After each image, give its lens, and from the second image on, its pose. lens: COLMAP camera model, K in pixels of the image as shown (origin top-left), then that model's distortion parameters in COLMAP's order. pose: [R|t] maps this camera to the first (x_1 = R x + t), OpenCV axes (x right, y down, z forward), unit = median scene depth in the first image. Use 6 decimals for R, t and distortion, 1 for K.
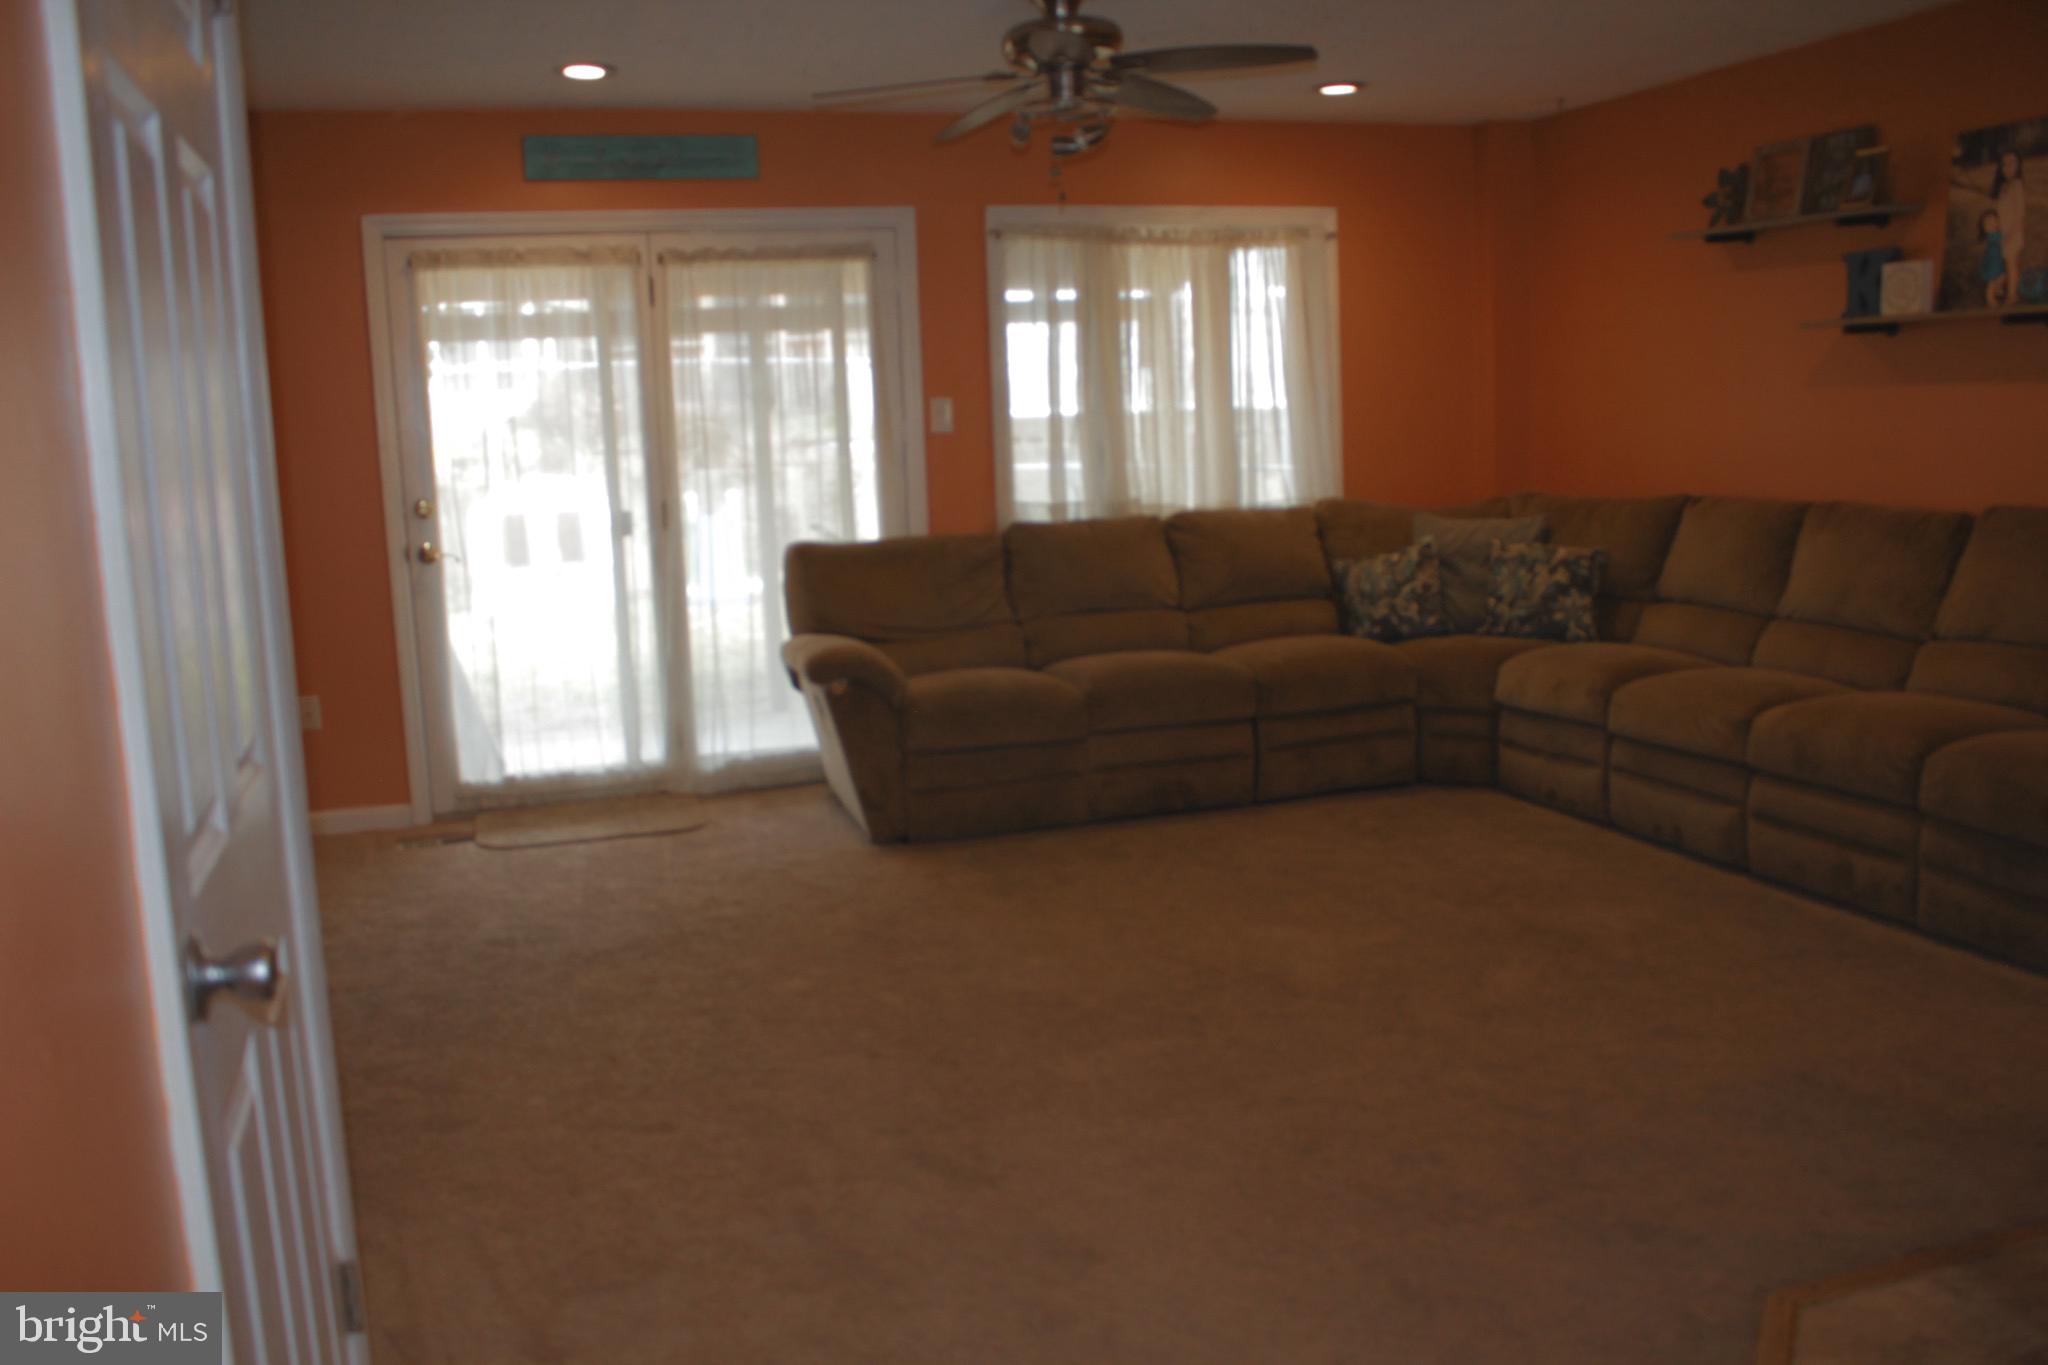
lens RADIAL K [[1715.6, 0, 1024.0], [0, 1715.6, 682.5], [0, 0, 1]] dist [-0.161736, 0.145512]
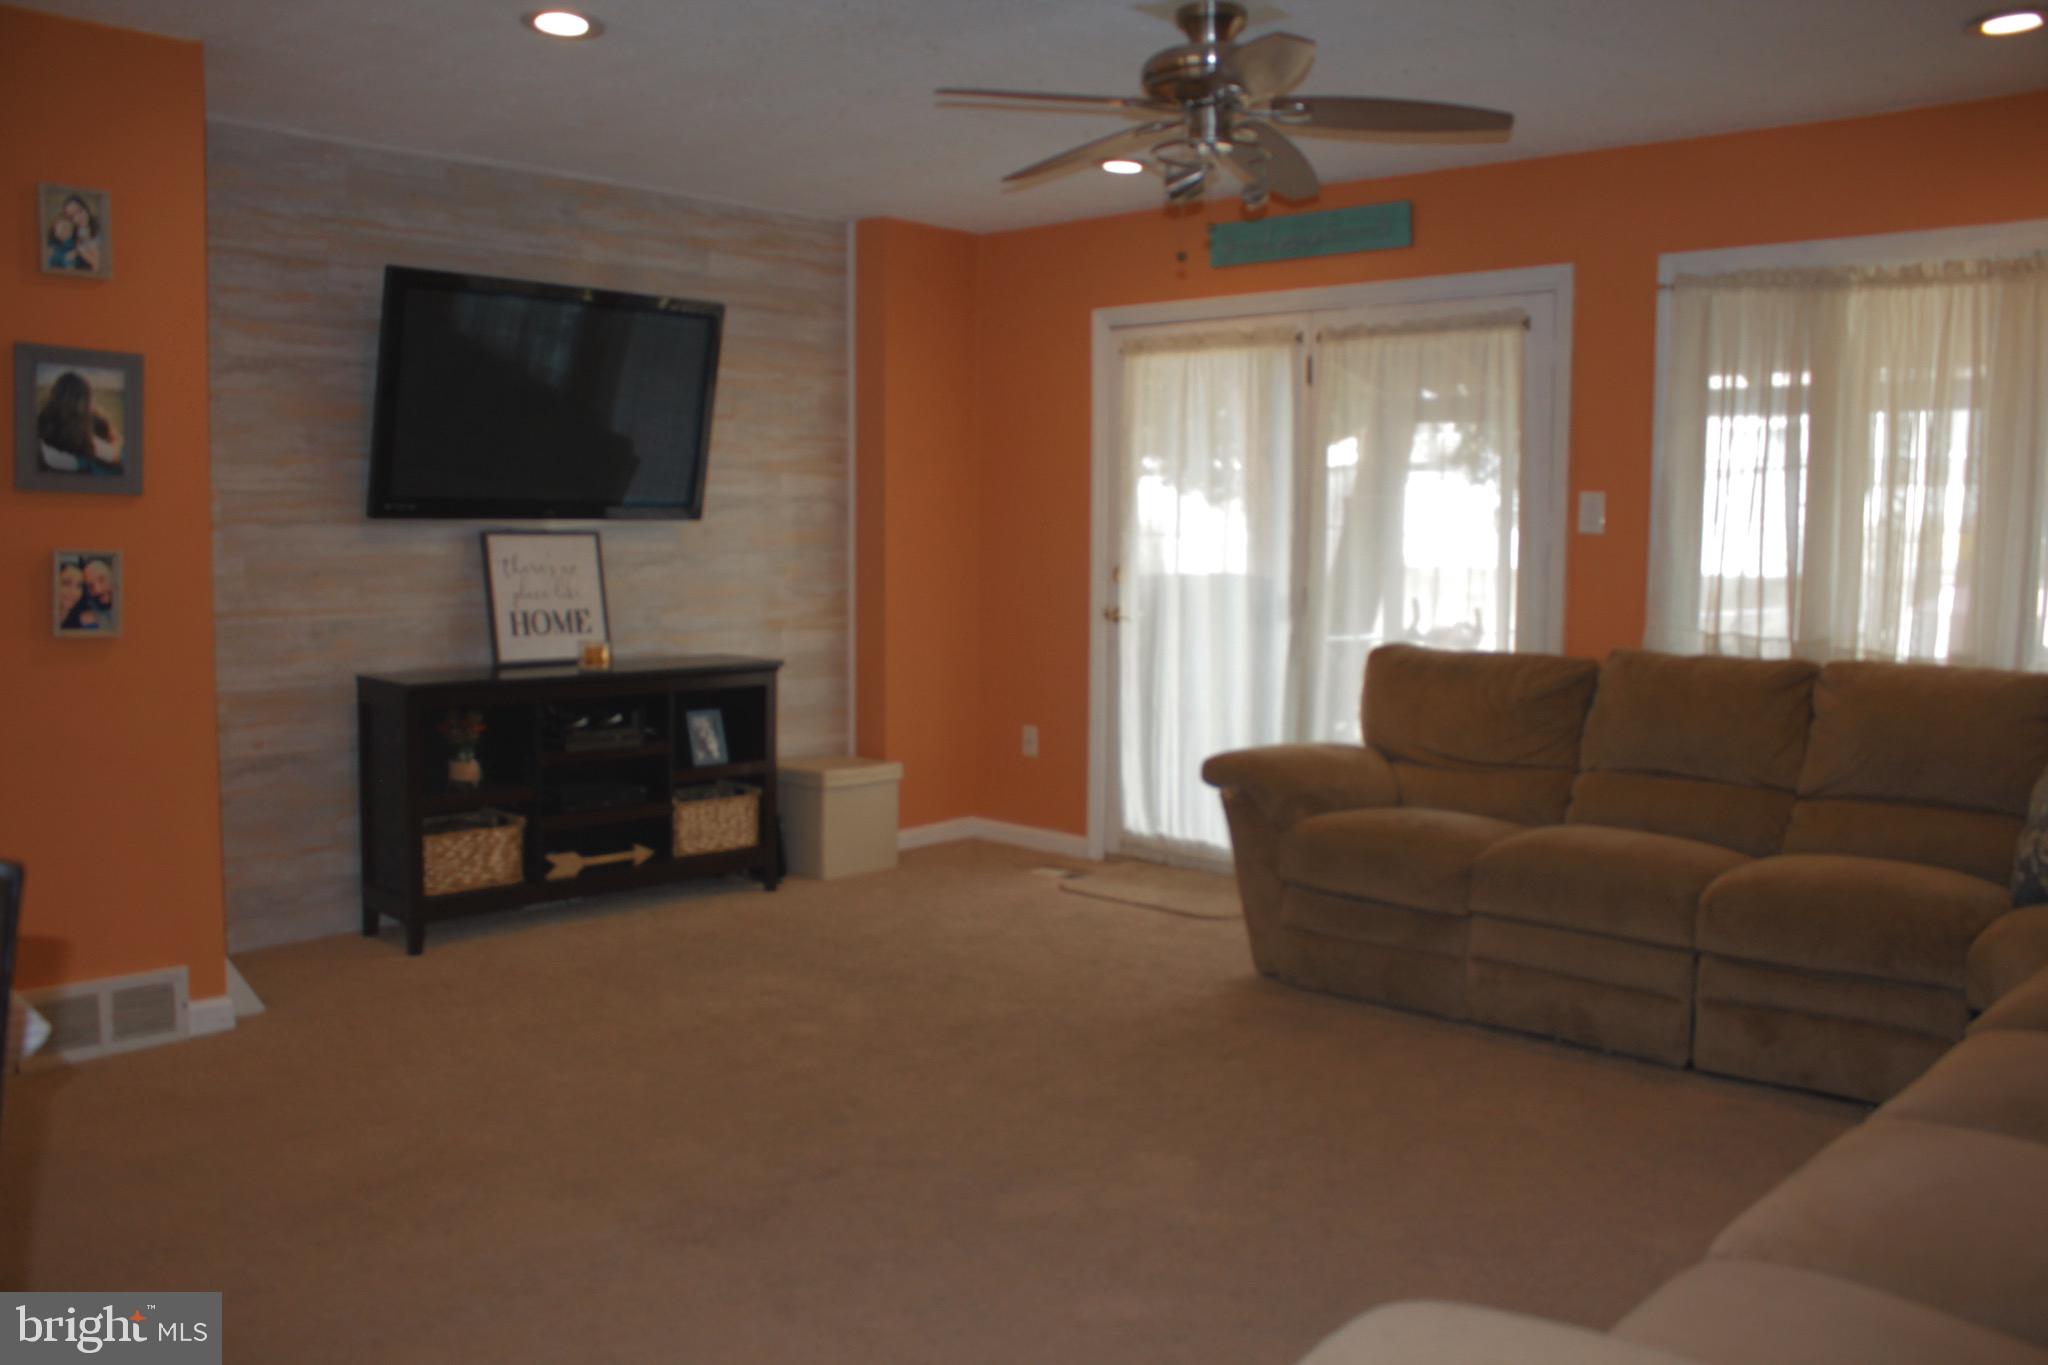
lens RADIAL K [[1715.6, 0, 1024.0], [0, 1715.6, 682.5], [0, 0, 1]] dist [-0.161736, 0.145512]
pose [[0.475106, 0.121231, -0.871537, 0.603699], [-0.162844, 0.985469, 0.048307, -0.078540], [0.864729, 0.118973, 0.487944, 0.419234]]
